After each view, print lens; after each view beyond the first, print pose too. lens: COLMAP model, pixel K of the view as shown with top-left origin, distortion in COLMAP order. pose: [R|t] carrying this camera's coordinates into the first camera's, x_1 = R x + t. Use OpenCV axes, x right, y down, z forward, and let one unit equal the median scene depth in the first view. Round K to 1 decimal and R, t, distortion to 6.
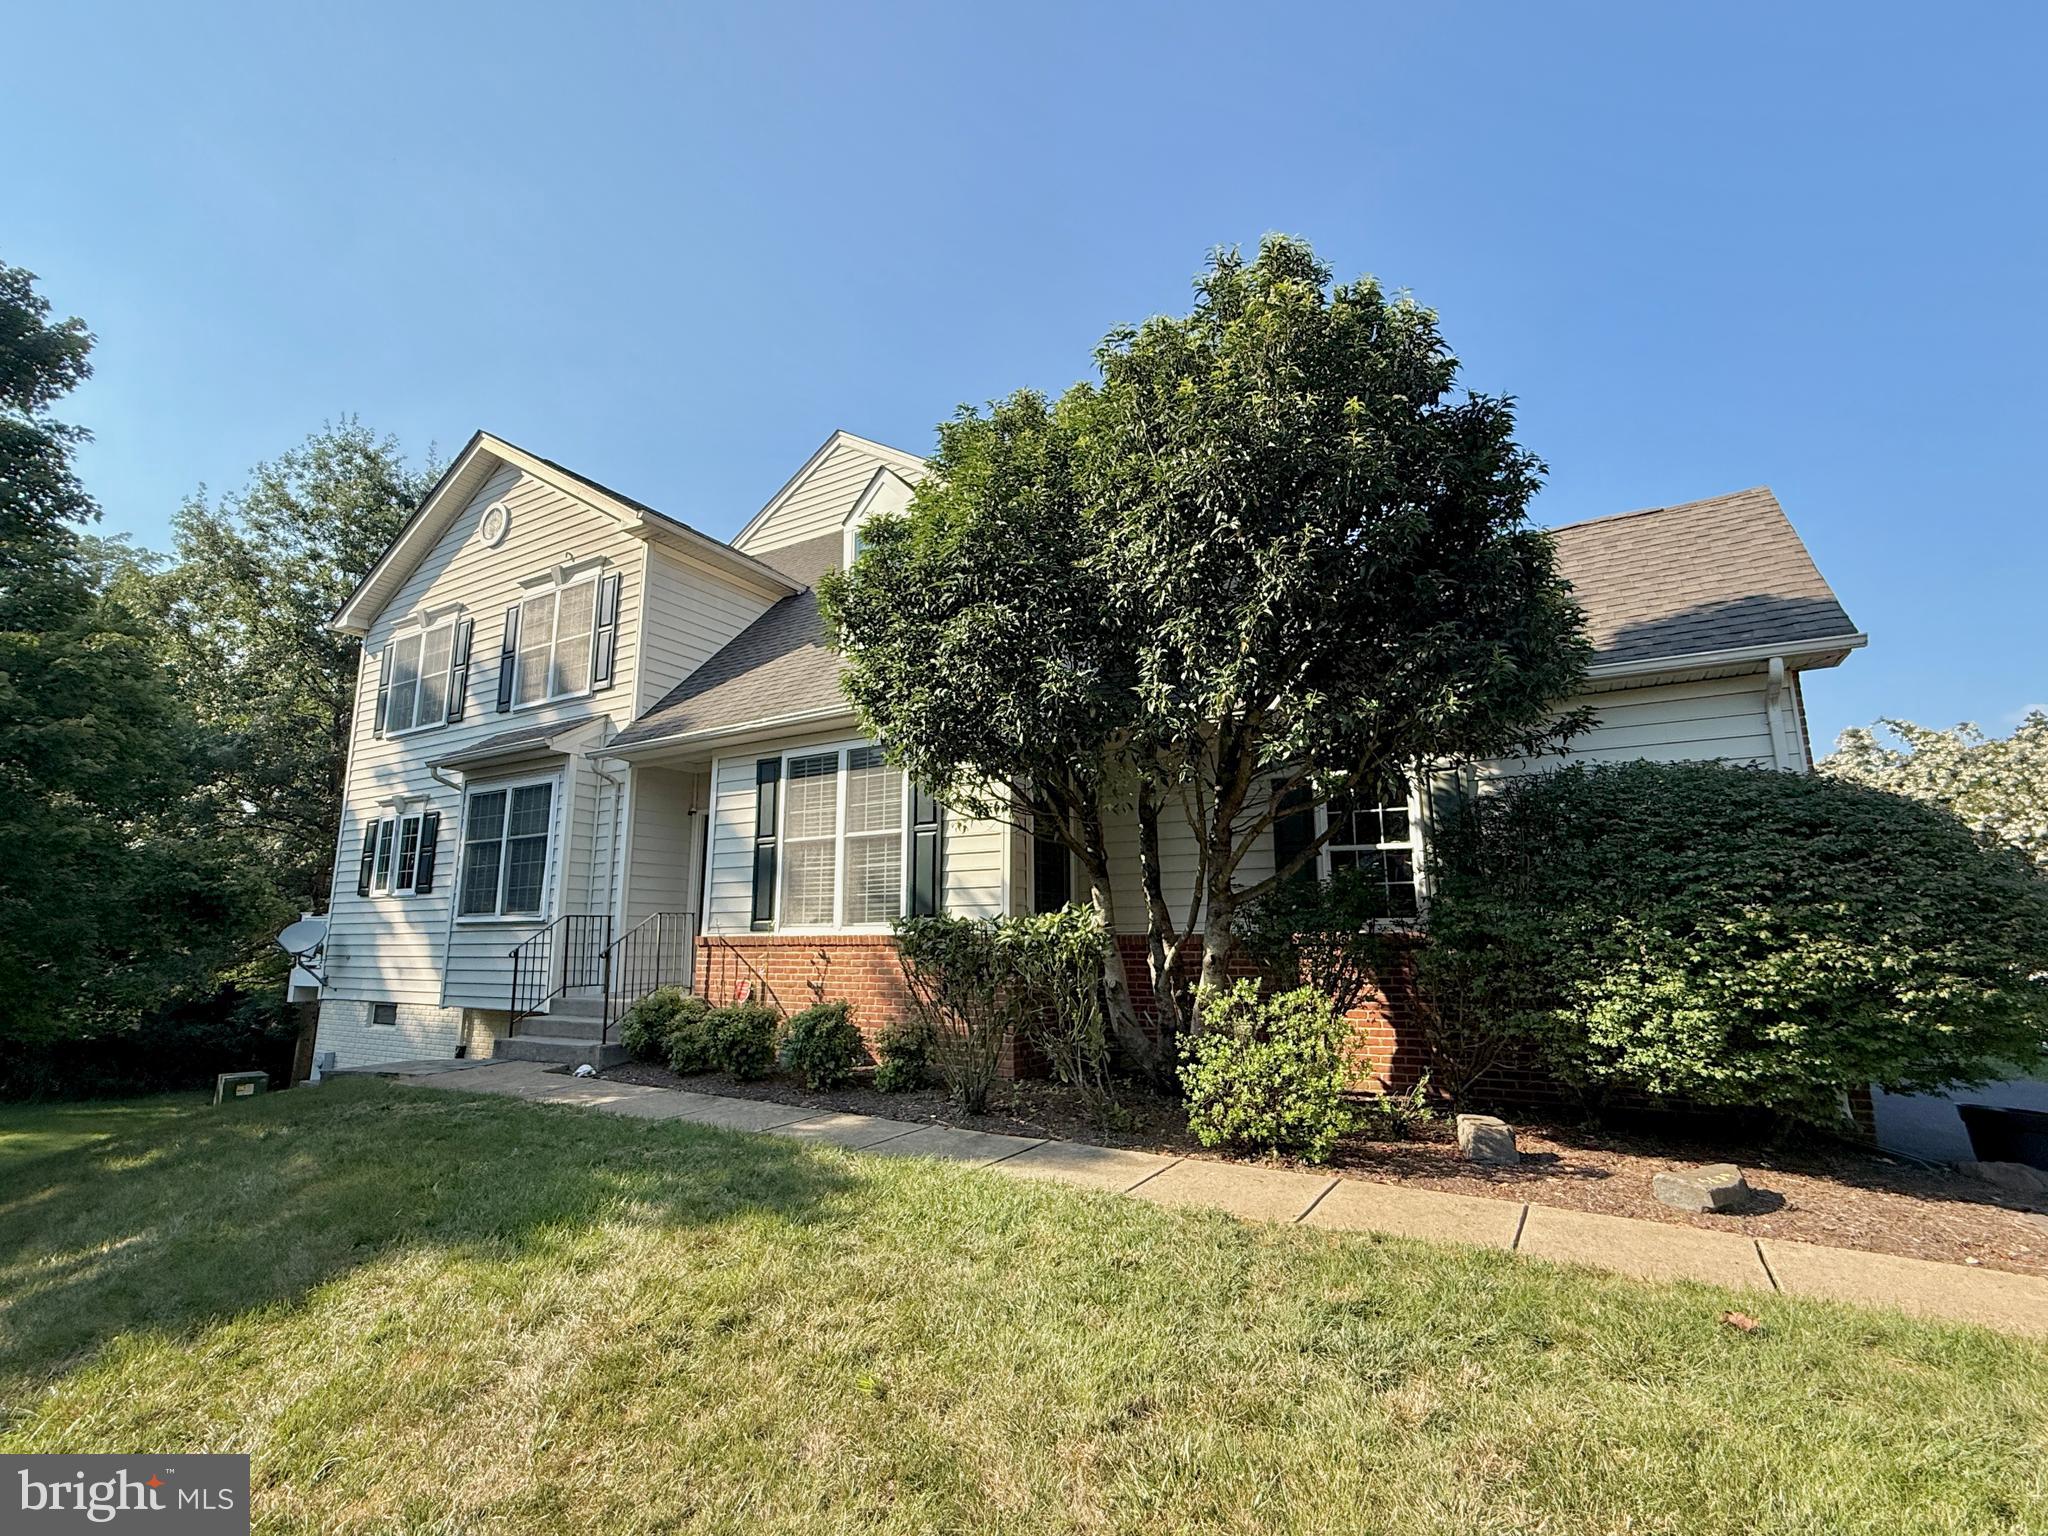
lens RADIAL K [[929.6, 0, 1024.0], [0, 929.6, 768.0], [0, 0, 1]] dist [0.002490, 0.000115]
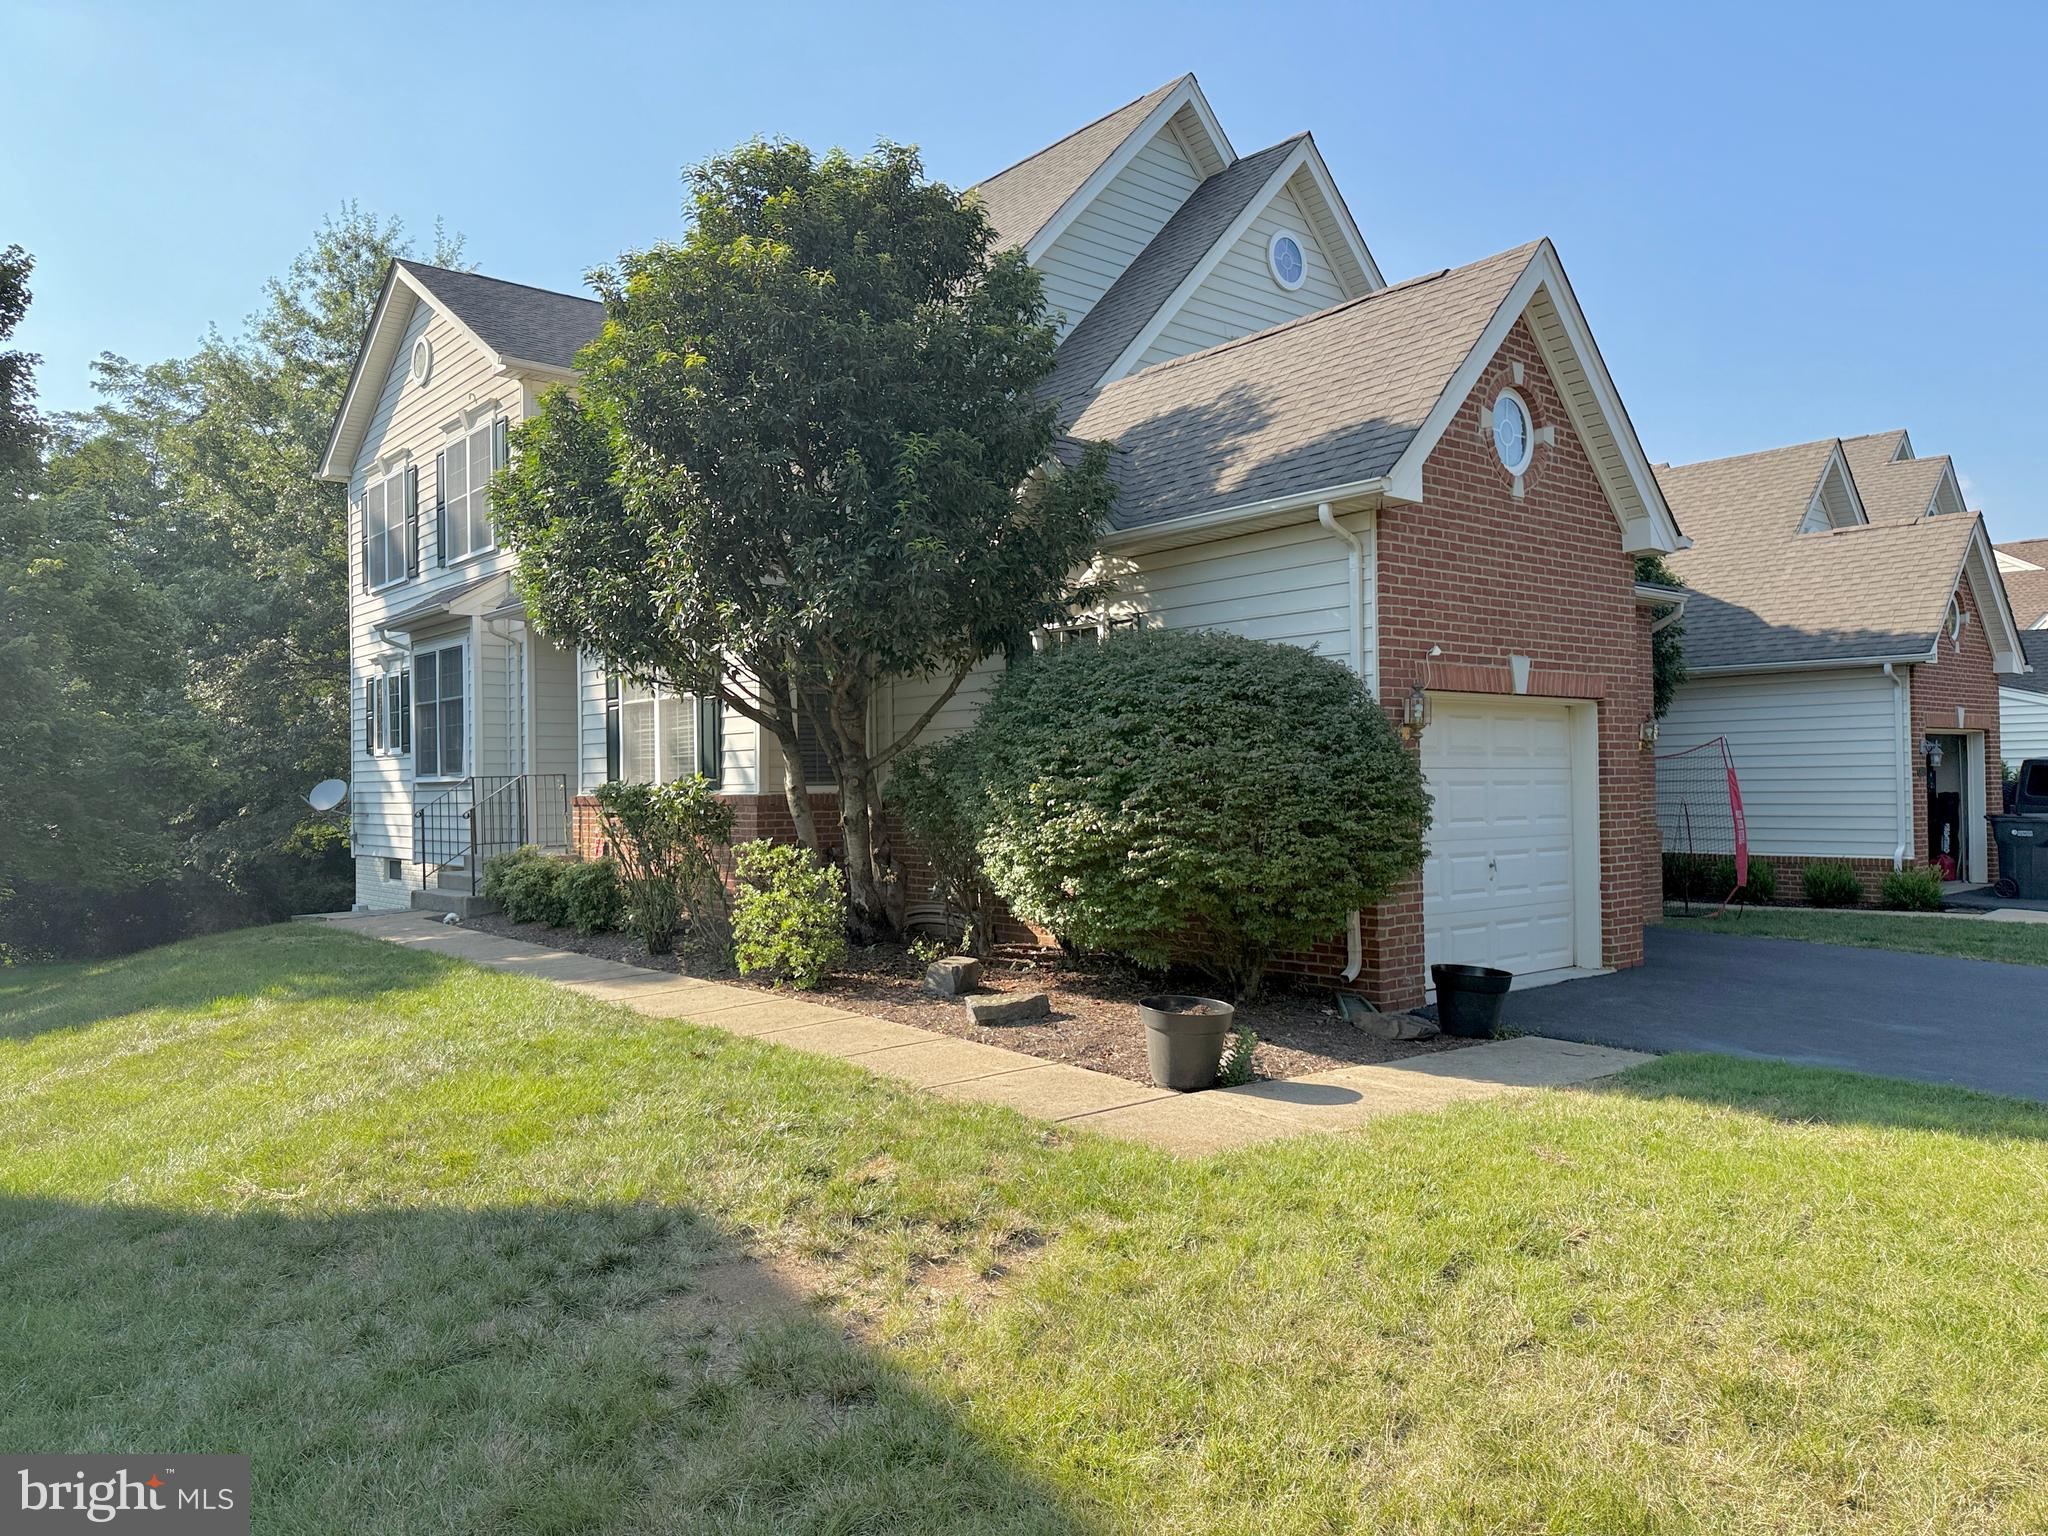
lens RADIAL K [[1466.1, 0, 1024.0], [0, 1466.1, 768.0], [0, 0, 1]] dist [0.009726, -0.000386]
pose [[0.942001, -0.009583, -0.335472, 0.508916], [0.066990, 0.984846, 0.159973, -0.056816], [0.328855, -0.173168, 0.928368, -0.249810]]
